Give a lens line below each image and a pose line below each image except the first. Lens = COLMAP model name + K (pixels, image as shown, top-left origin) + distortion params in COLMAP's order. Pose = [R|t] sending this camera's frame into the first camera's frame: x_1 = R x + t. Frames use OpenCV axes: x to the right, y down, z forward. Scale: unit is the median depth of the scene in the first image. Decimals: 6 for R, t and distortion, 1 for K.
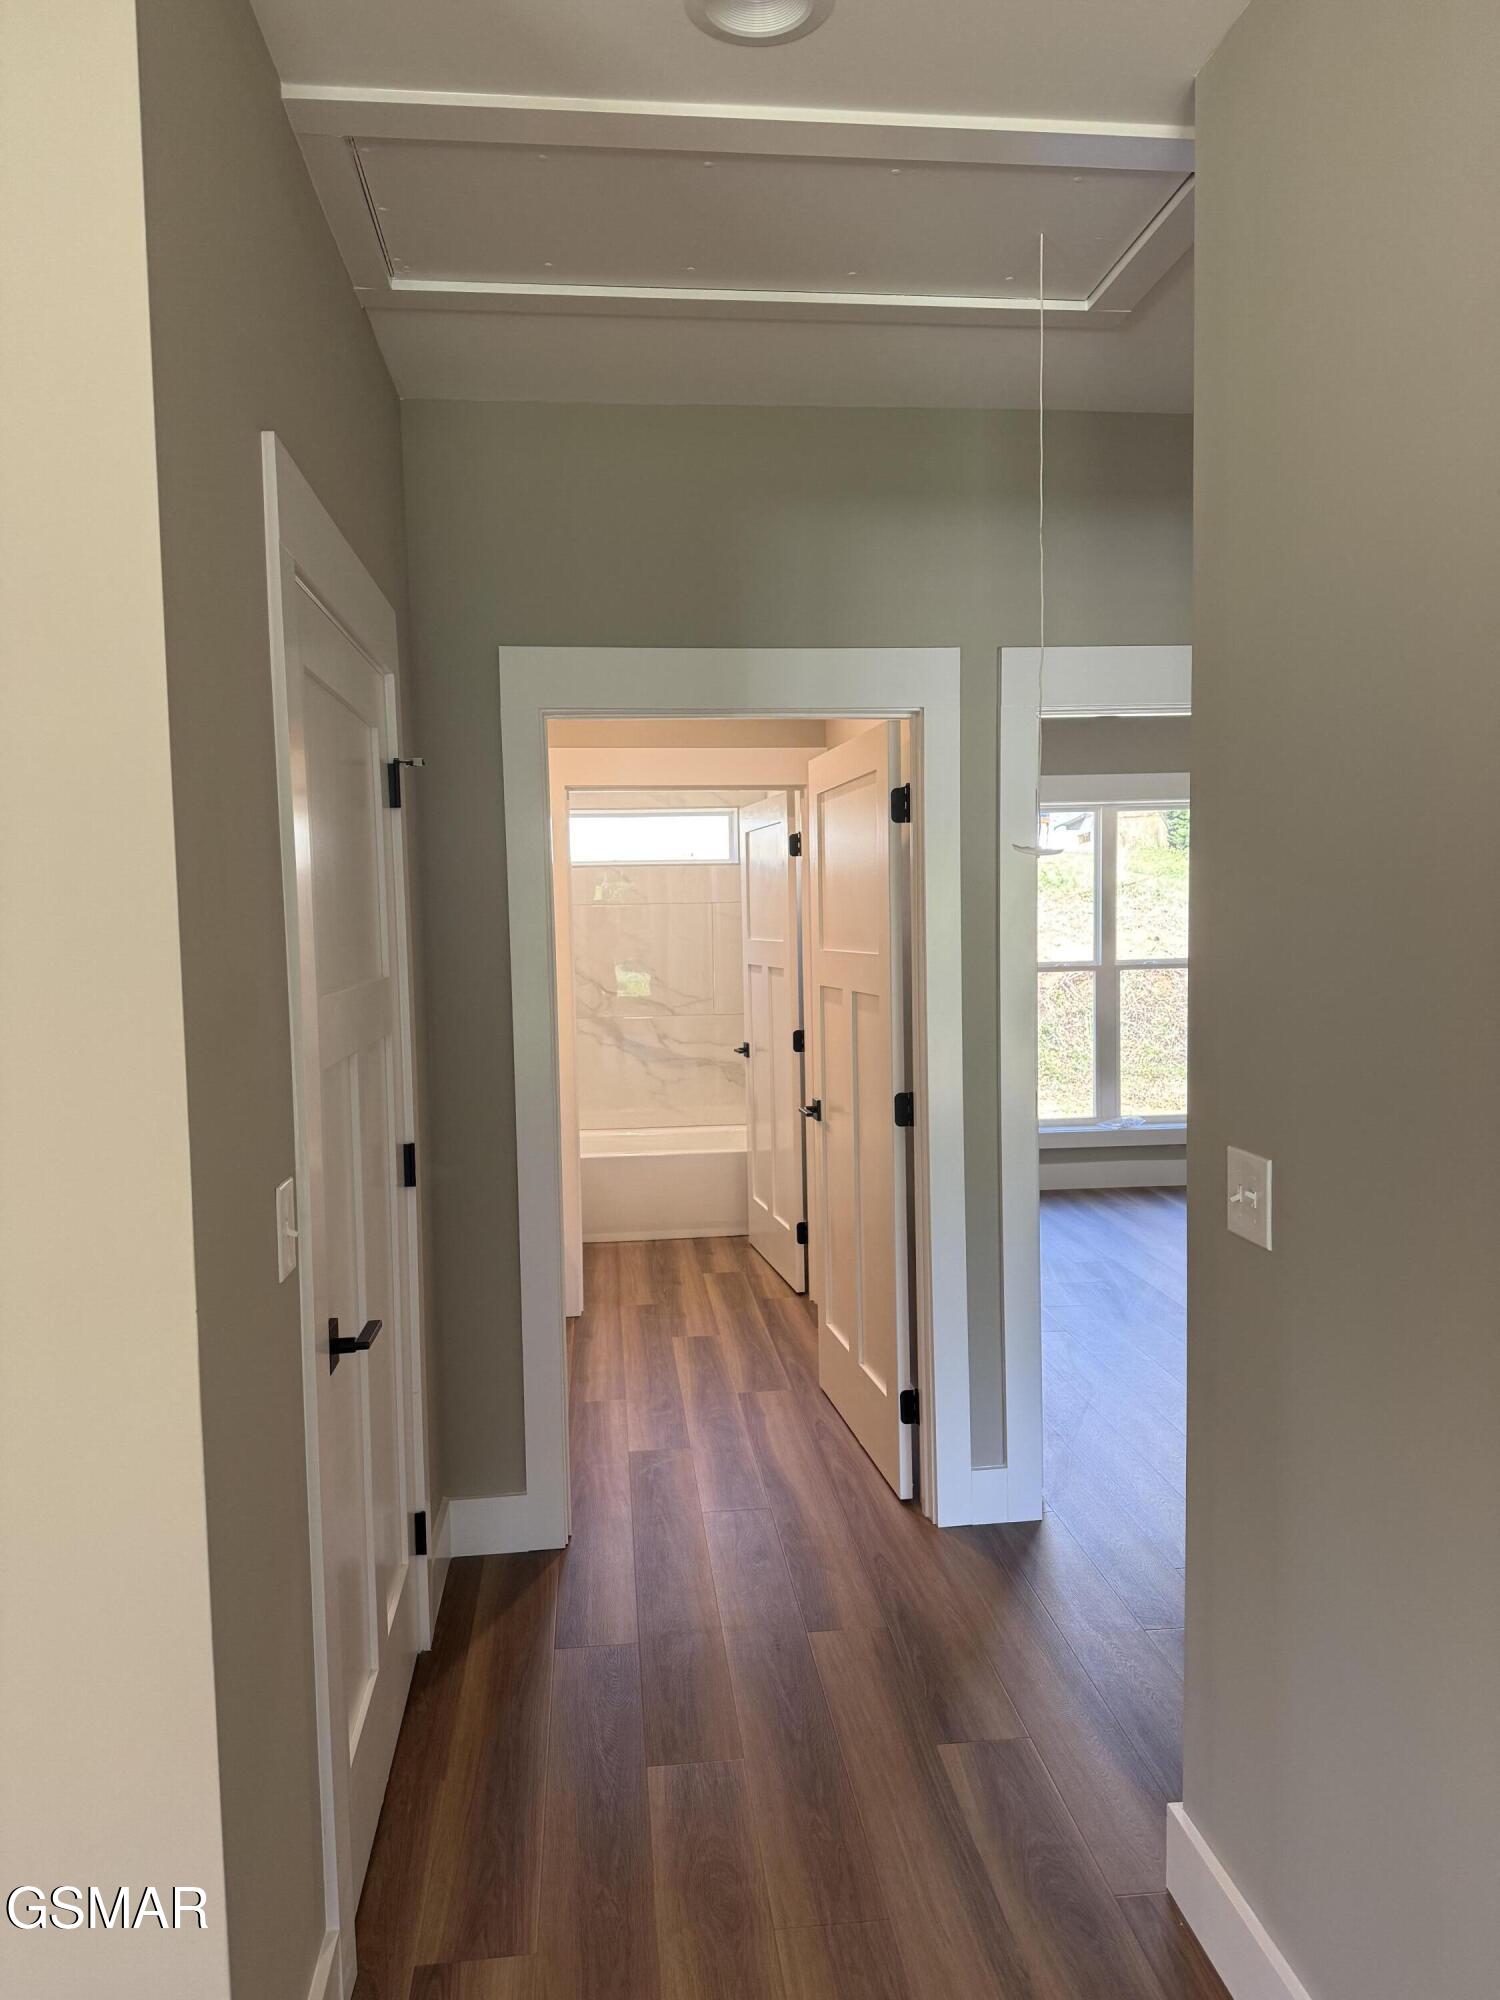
lens RADIAL K [[1395.4, 0, 740.1], [0, 1395.4, 1007.5], [0, 0, 1]] dist [0.083599, -0.087176]
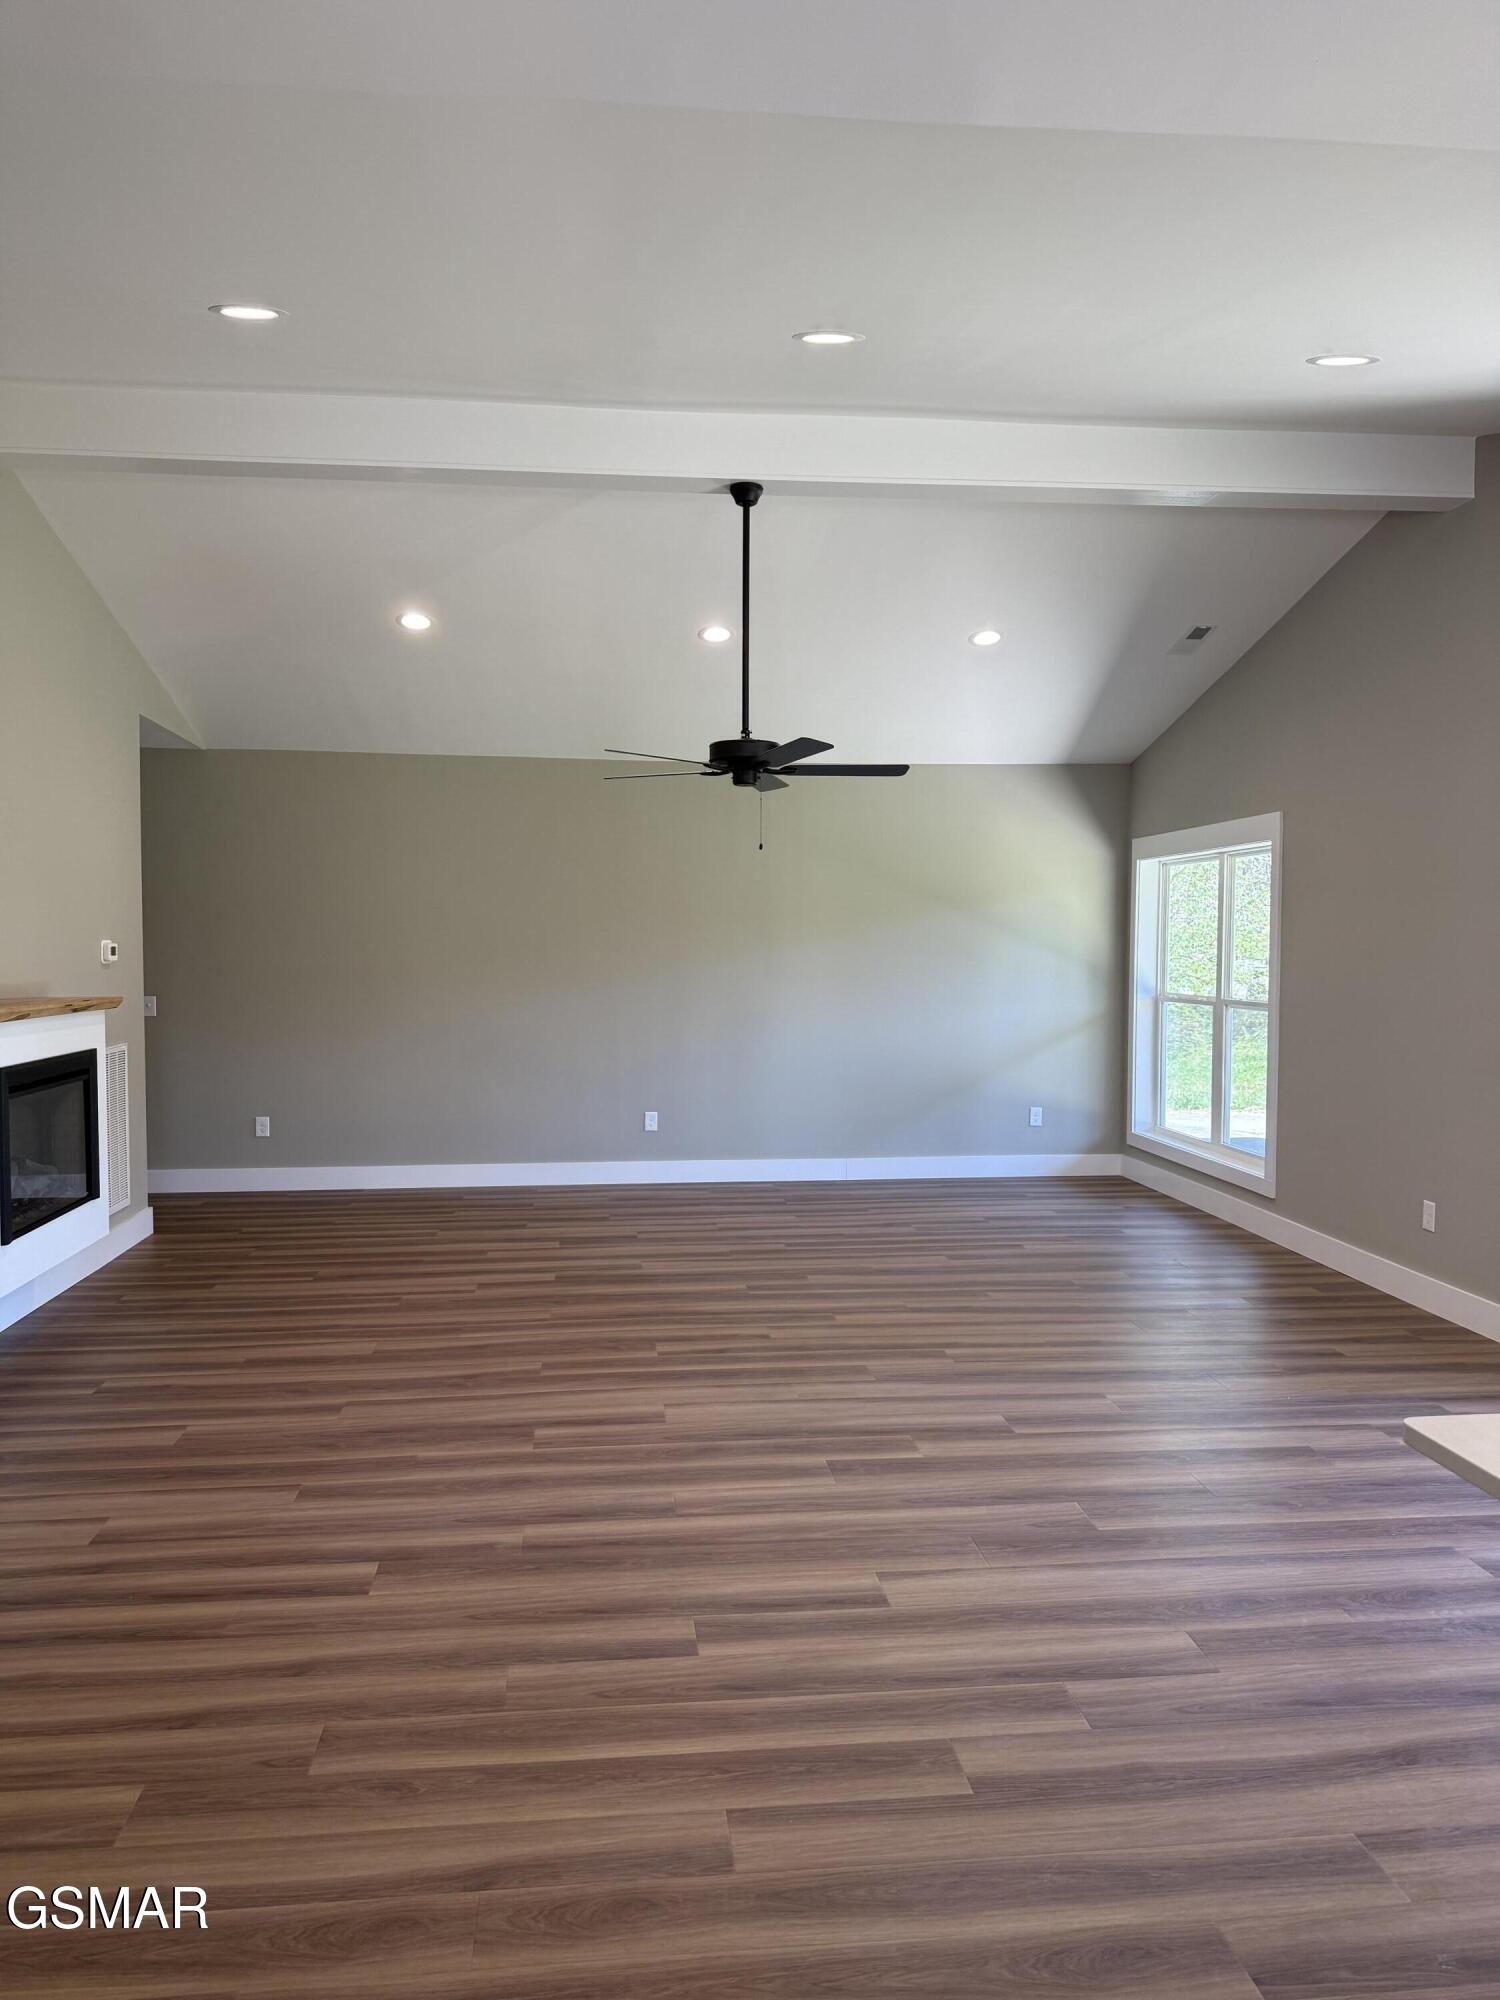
lens RADIAL K [[1395.4, 0, 740.1], [0, 1395.4, 1007.5], [0, 0, 1]] dist [0.083599, -0.087176]
pose [[-0.021593, 0.065408, -0.997625, 1.328320], [-0.075842, 0.994875, 0.066869, -0.068107], [0.996886, 0.077106, -0.016521, 0.633659]]
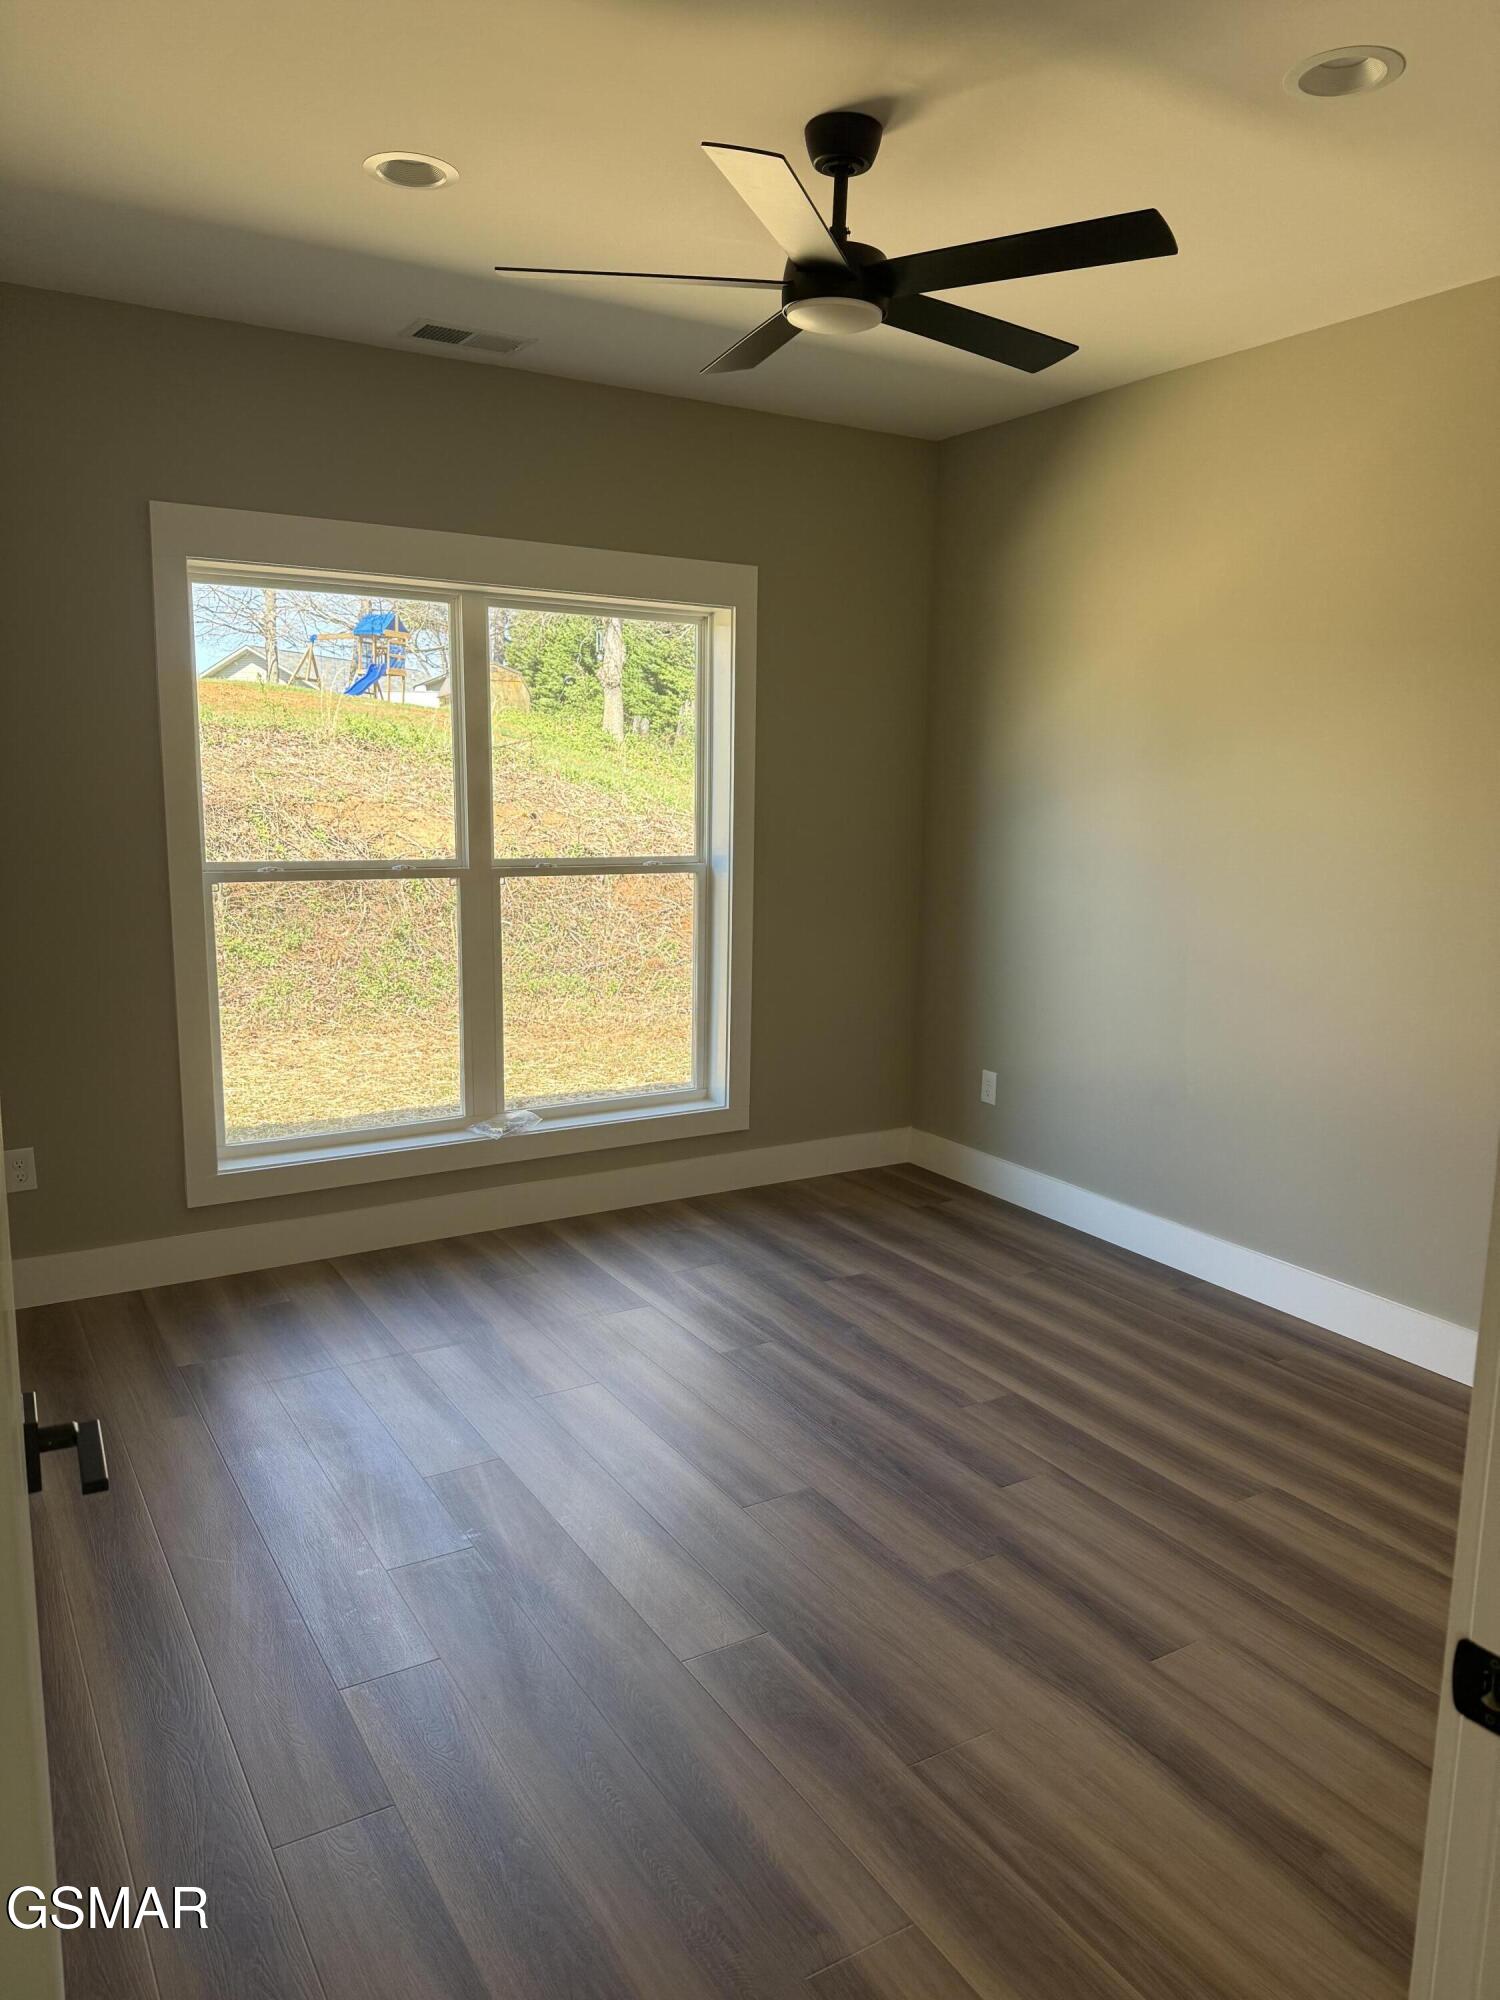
lens RADIAL K [[1395.4, 0, 740.1], [0, 1395.4, 1007.5], [0, 0, 1]] dist [0.083599, -0.087176]
pose [[0.903572, -0.040842, 0.426485, 0.101768], [0.001134, 0.995670, 0.092948, -0.025935], [-0.428435, -0.083502, 0.899706, 0.396483]]
